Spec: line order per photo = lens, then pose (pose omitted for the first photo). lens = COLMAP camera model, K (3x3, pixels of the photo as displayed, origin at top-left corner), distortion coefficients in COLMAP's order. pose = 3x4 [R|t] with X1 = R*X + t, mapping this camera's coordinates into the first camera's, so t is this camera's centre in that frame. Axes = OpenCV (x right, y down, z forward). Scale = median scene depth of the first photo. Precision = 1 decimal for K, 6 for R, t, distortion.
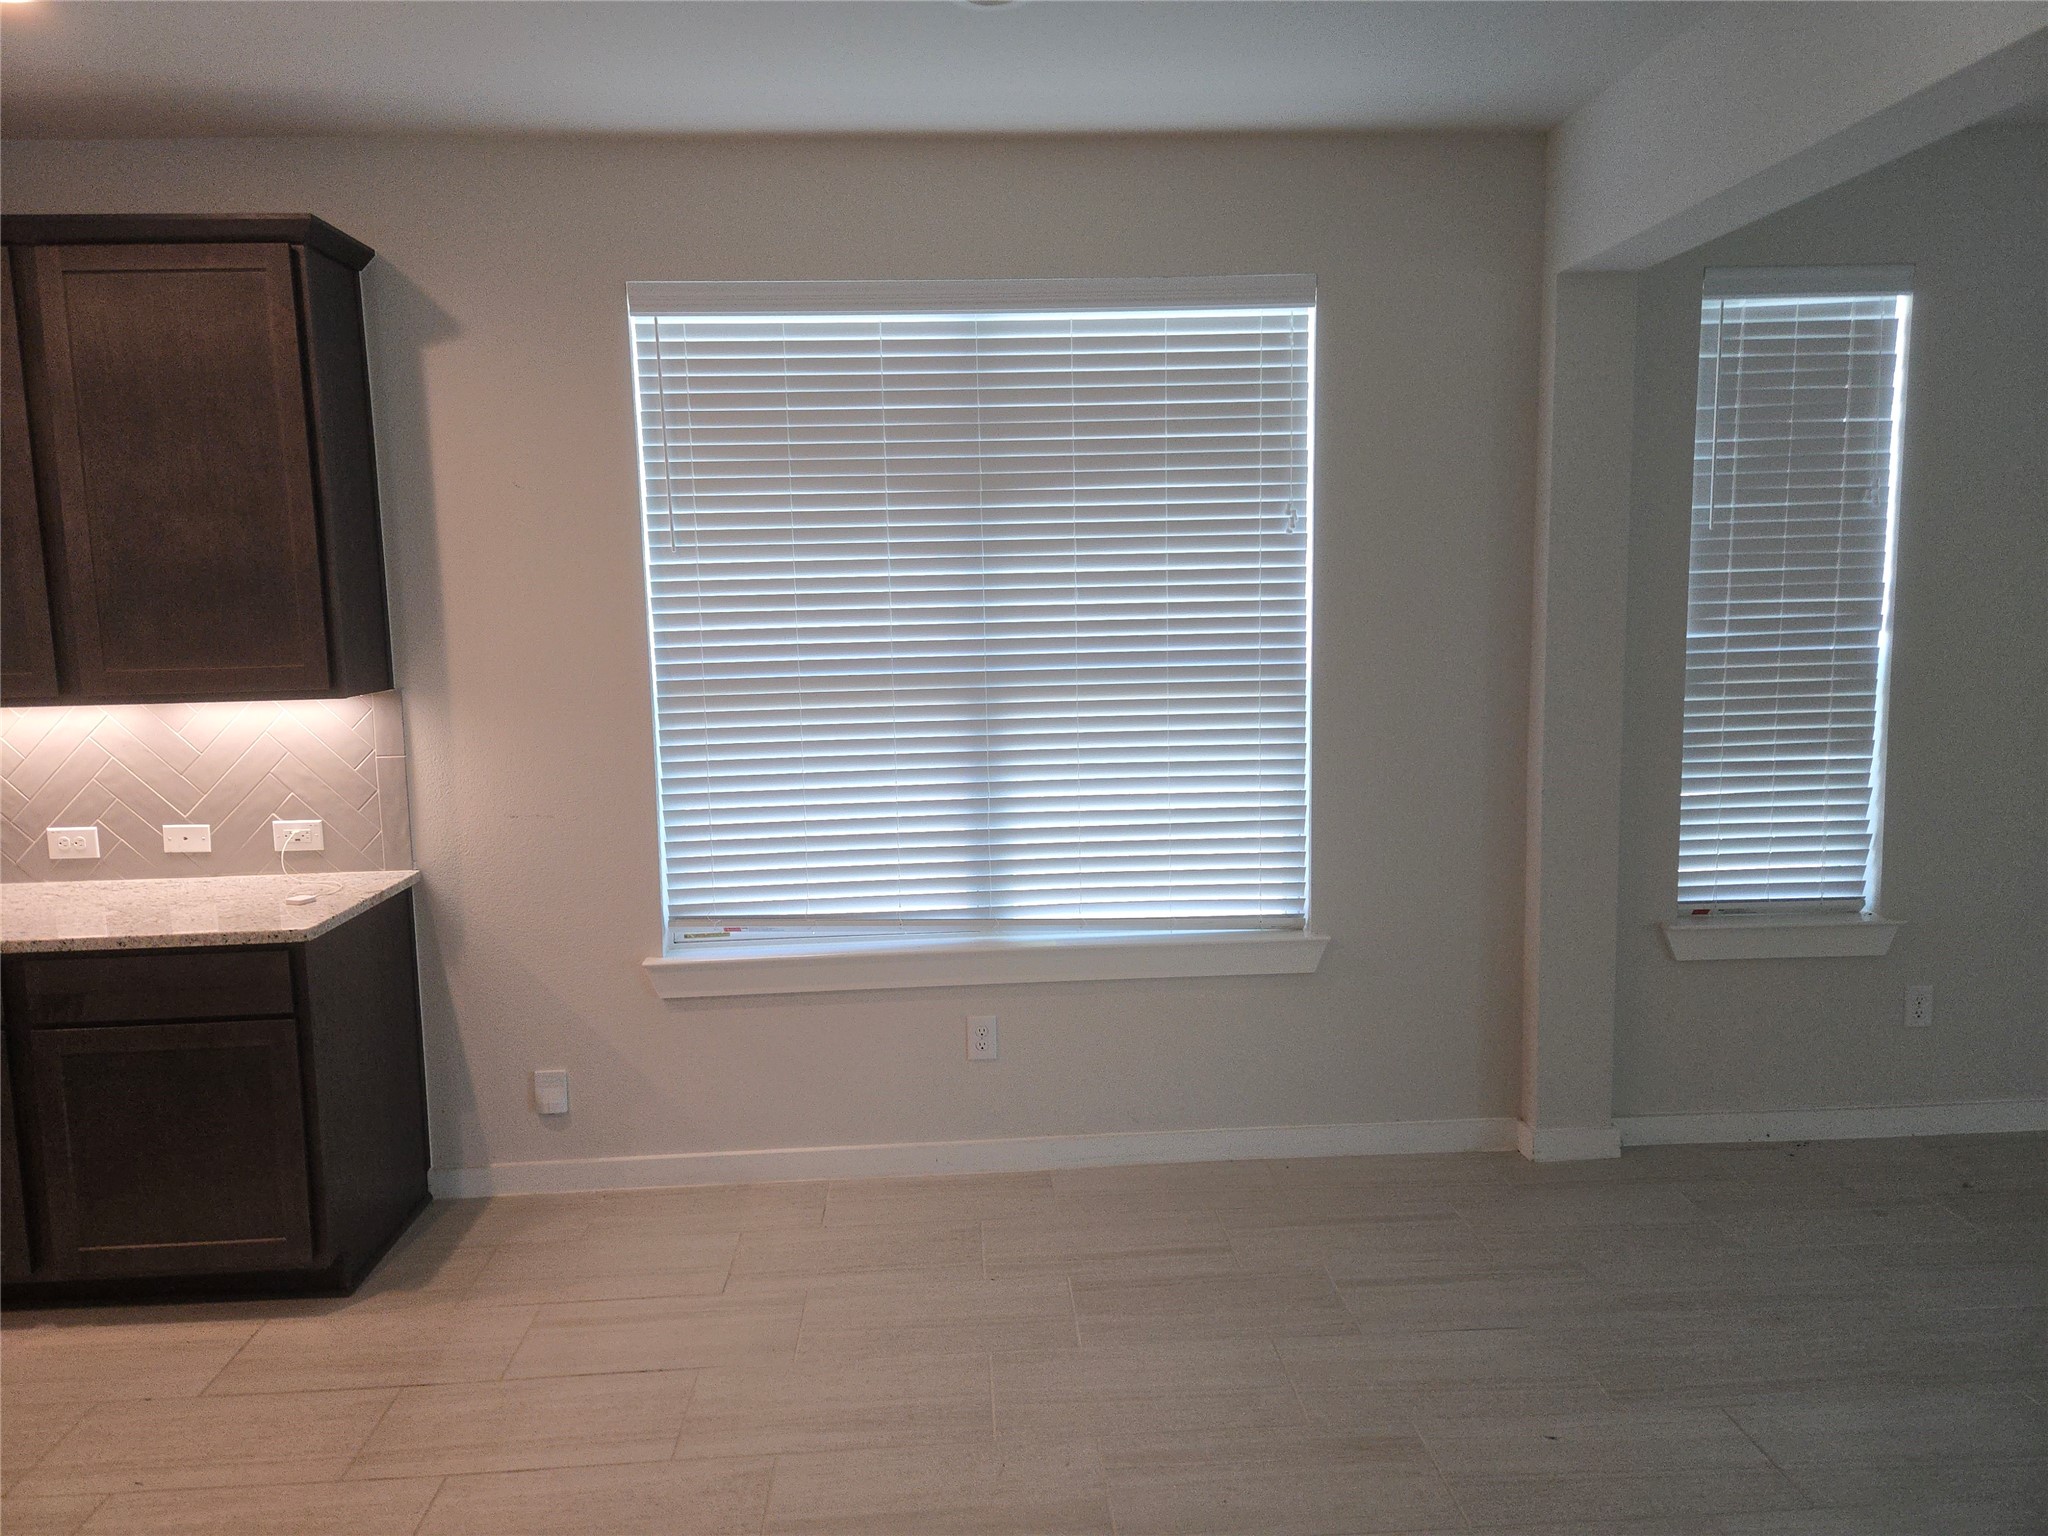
lens RADIAL K [[1352.9, 0, 1031.8], [0, 1352.9, 754.2], [0, 0, 1]] dist [0.072292, -0.056346]
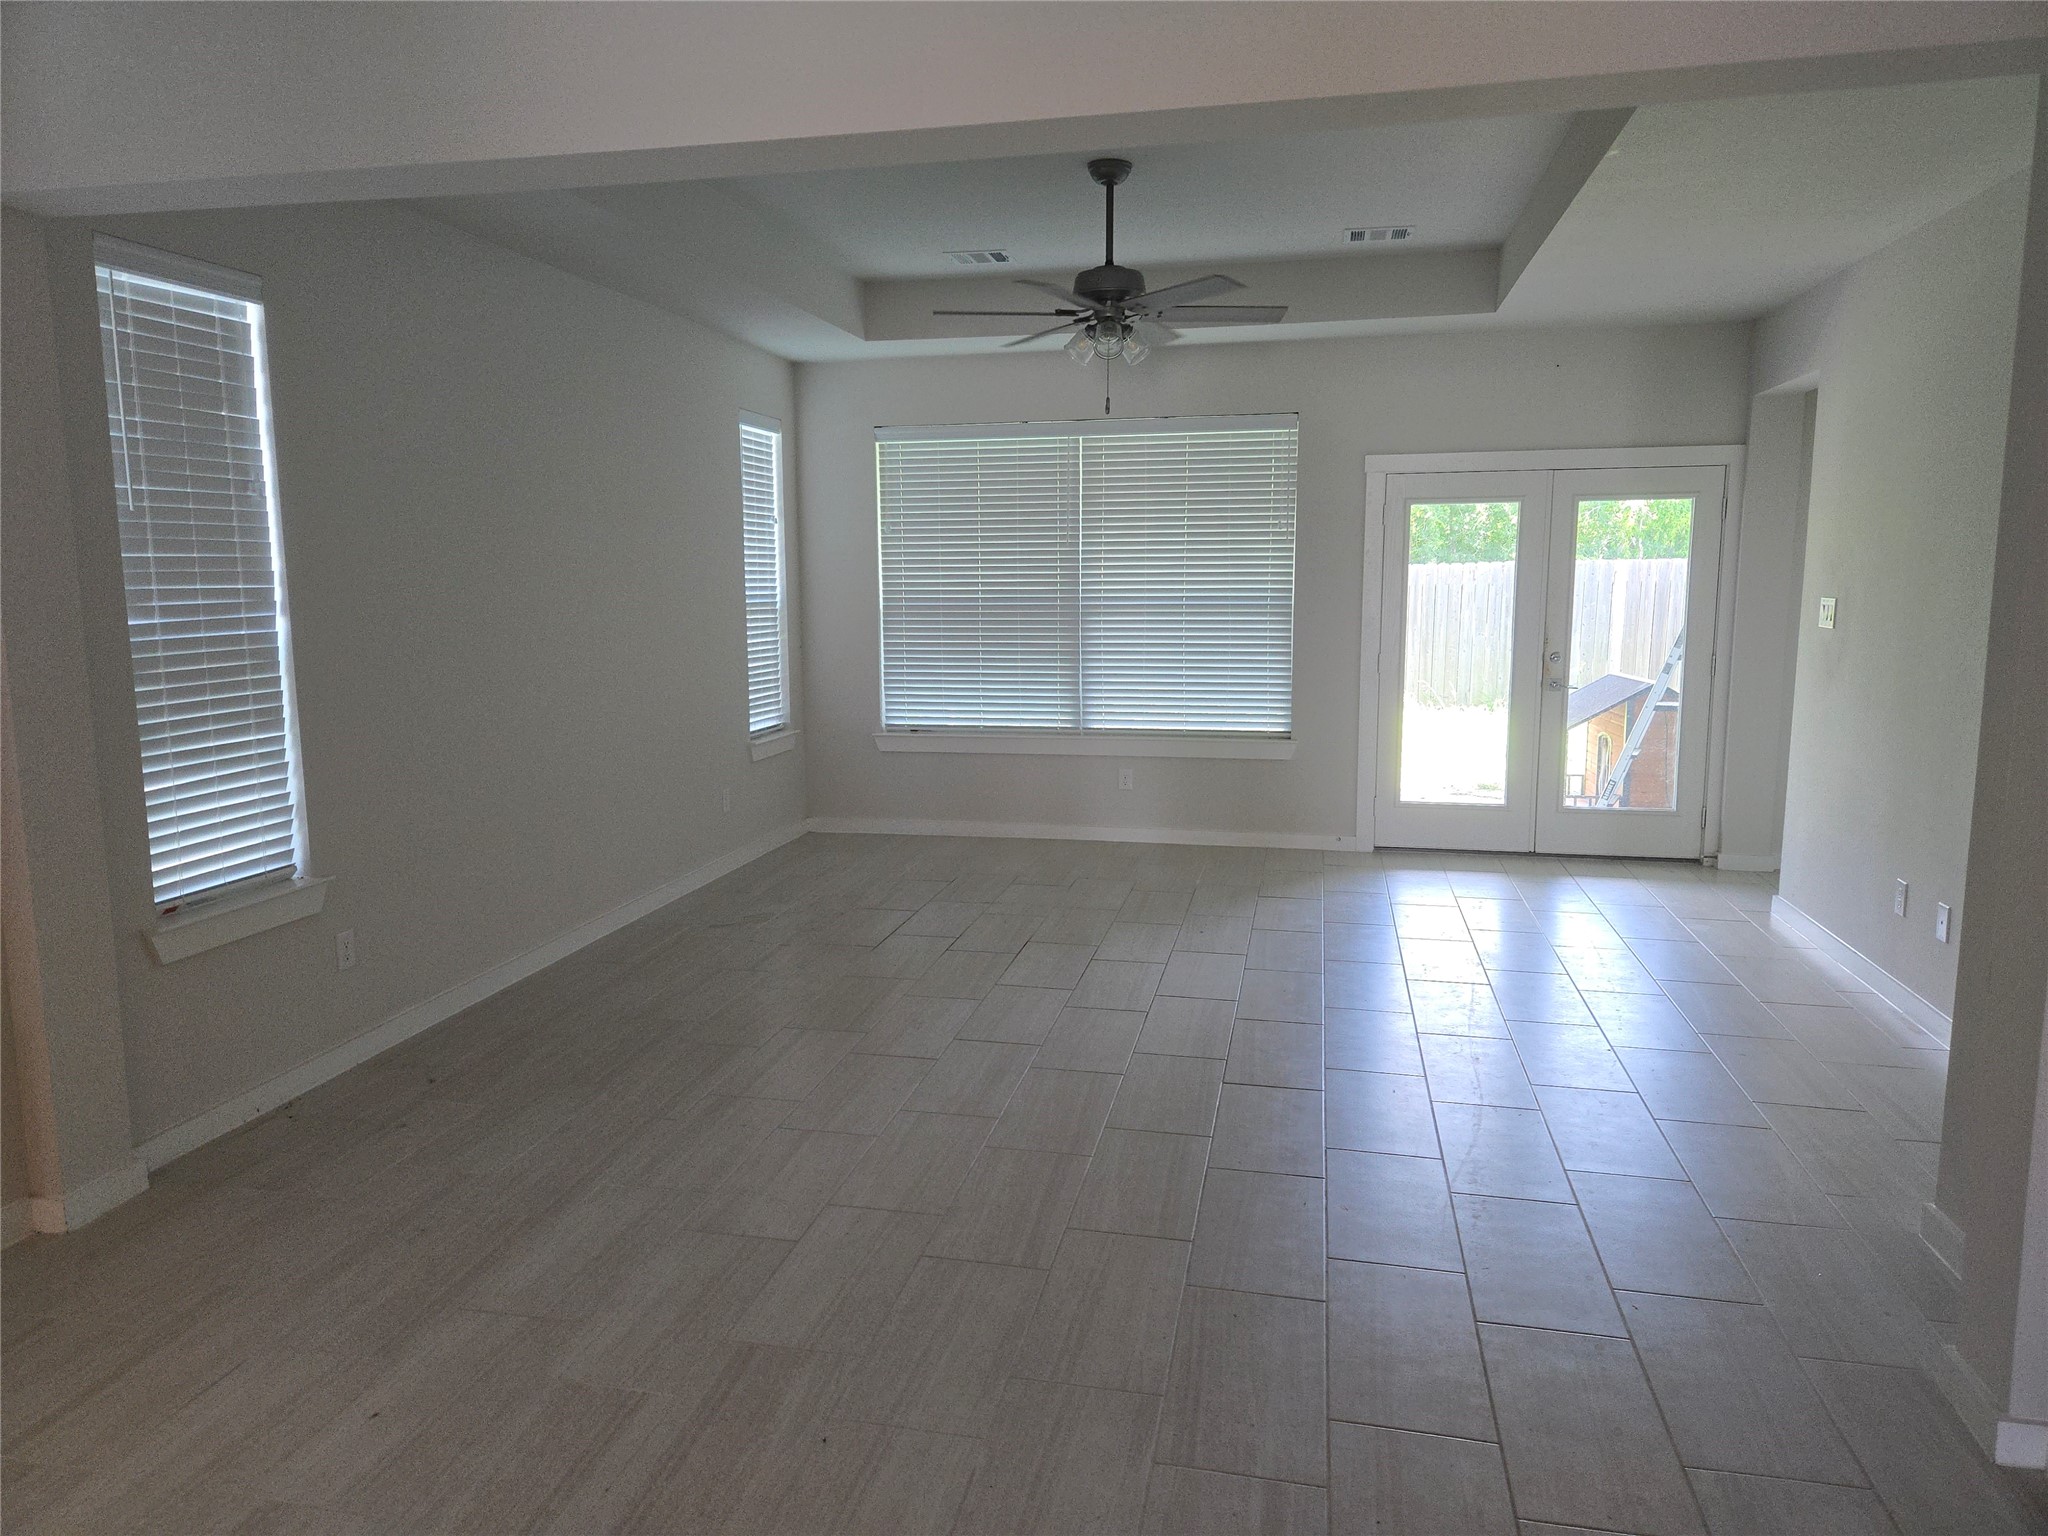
lens RADIAL K [[1352.9, 0, 1021.7], [0, 1352.9, 755.4], [0, 0, 1]] dist [0.072292, -0.056346]
pose [[0.271722, -0.112583, 0.955768, -0.273260], [0.111111, 0.990162, 0.085046, -0.008553], [-0.955940, 0.083088, 0.281558, 0.155239]]
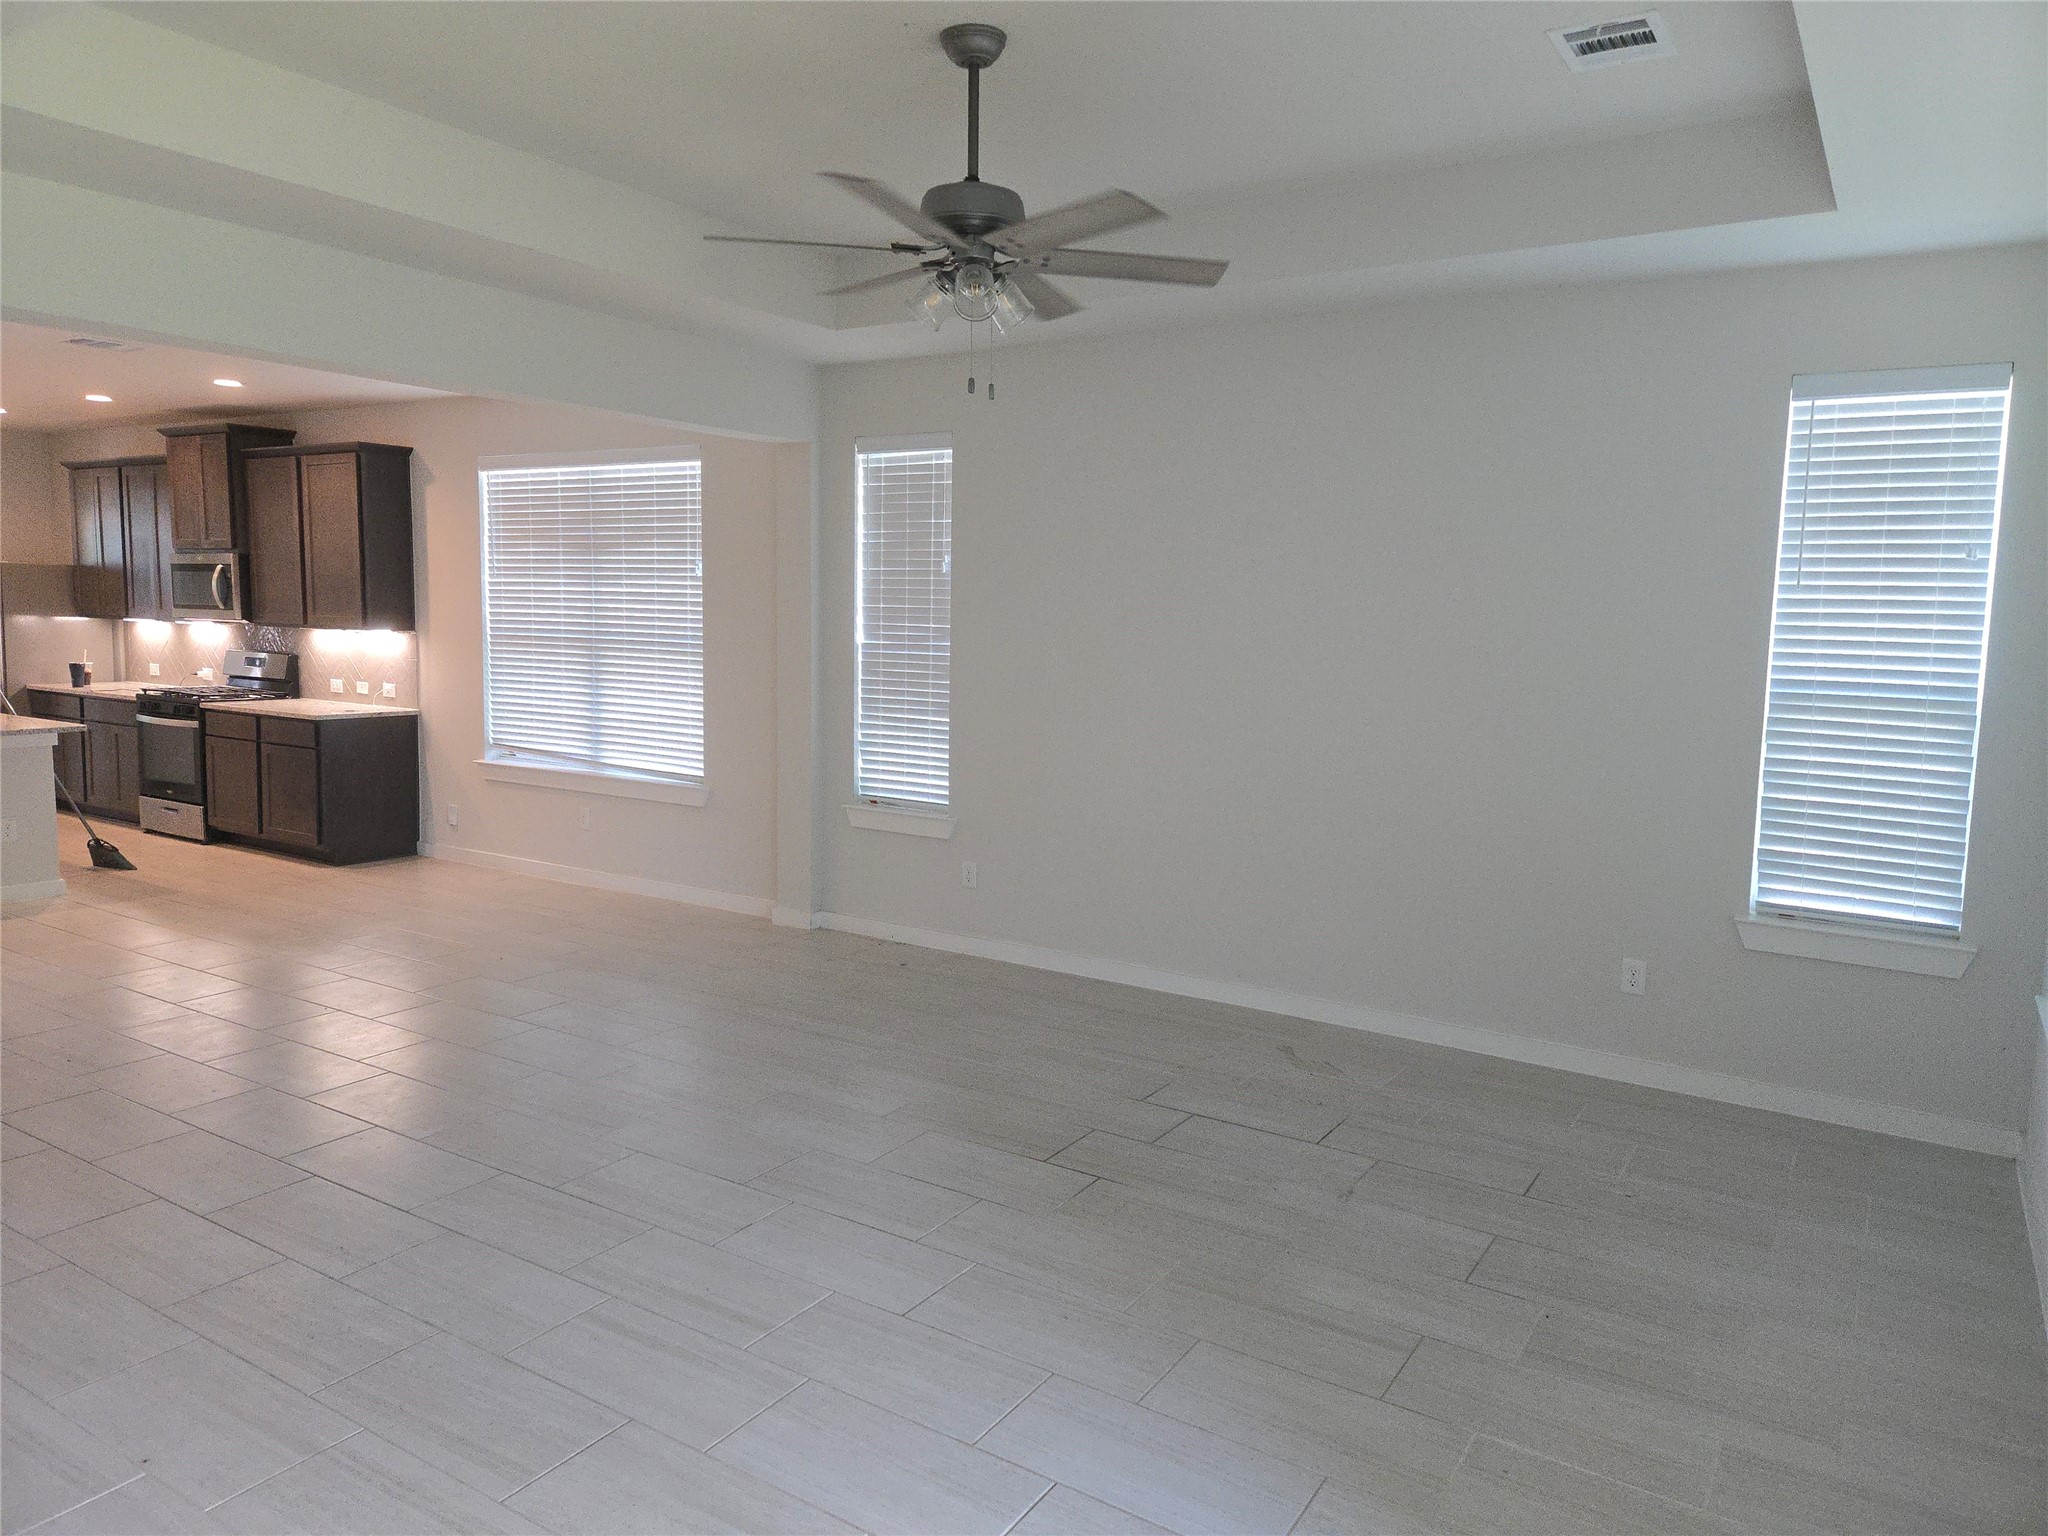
lens RADIAL K [[1352.9, 0, 1036.9], [0, 1352.9, 754.8], [0, 0, 1]] dist [0.072292, -0.056346]
pose [[0.817436, 0.102000, -0.566916, 1.689655], [-0.109391, 0.993775, 0.021071, -0.002371], [0.565537, 0.044791, 0.823506, -0.307312]]
